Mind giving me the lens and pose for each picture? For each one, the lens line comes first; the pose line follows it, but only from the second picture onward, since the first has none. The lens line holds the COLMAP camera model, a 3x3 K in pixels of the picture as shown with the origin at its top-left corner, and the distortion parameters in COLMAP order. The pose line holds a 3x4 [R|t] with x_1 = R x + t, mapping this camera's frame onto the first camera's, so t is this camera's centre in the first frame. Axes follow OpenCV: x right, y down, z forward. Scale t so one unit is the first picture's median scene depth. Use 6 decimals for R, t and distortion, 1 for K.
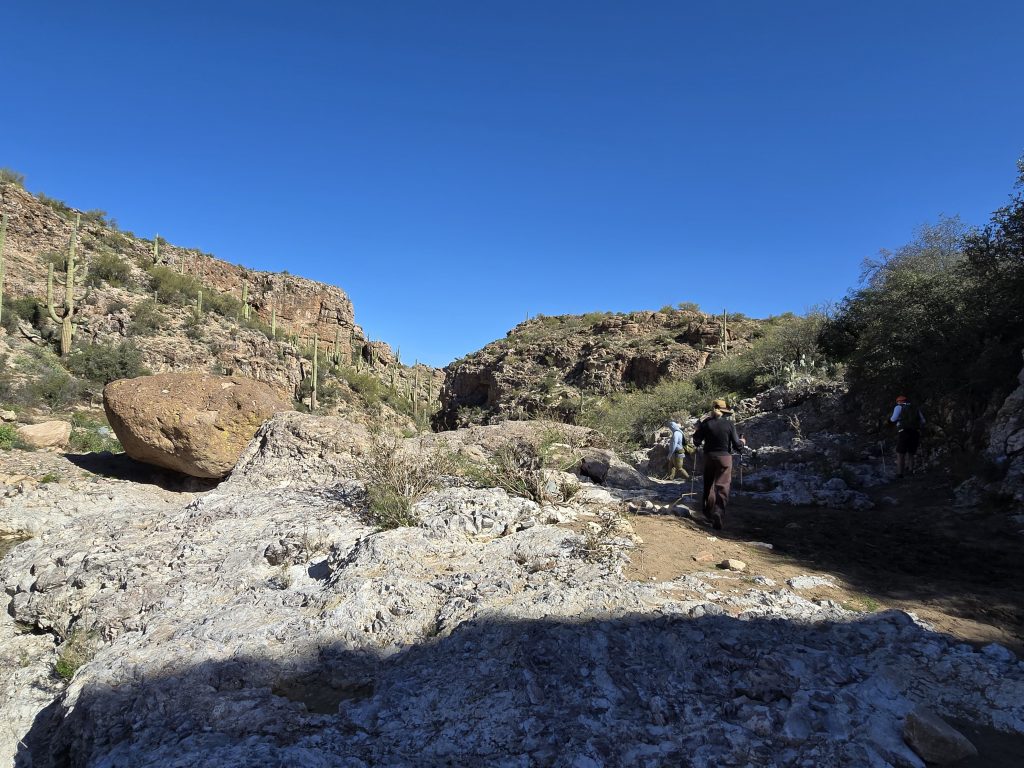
lens RADIAL K [[668.5, 0, 512.0], [0, 668.5, 384.0], [0, 0, 1]] dist [0.002215, -0.002043]
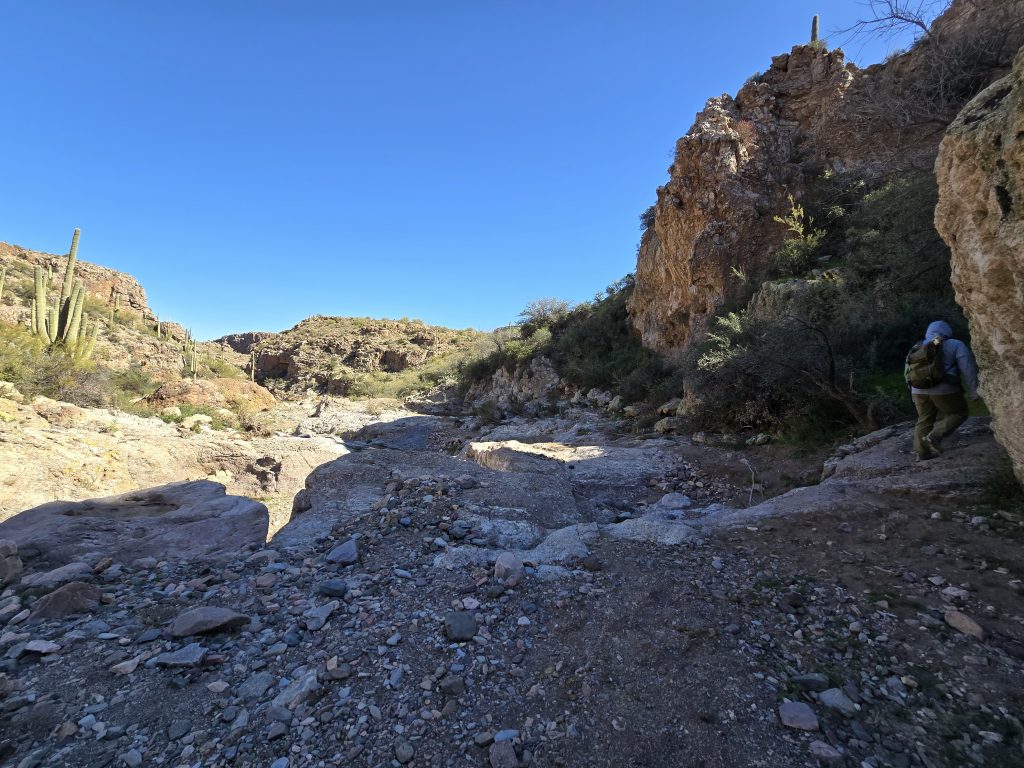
lens RADIAL K [[668.5, 0, 512.0], [0, 668.5, 384.0], [0, 0, 1]] dist [0.002215, -0.002043]
pose [[0.922386, -0.015926, 0.385942, -0.170590], [-0.010403, 0.997763, 0.066034, -0.065681], [-0.386130, -0.064924, 0.920157, -0.658565]]
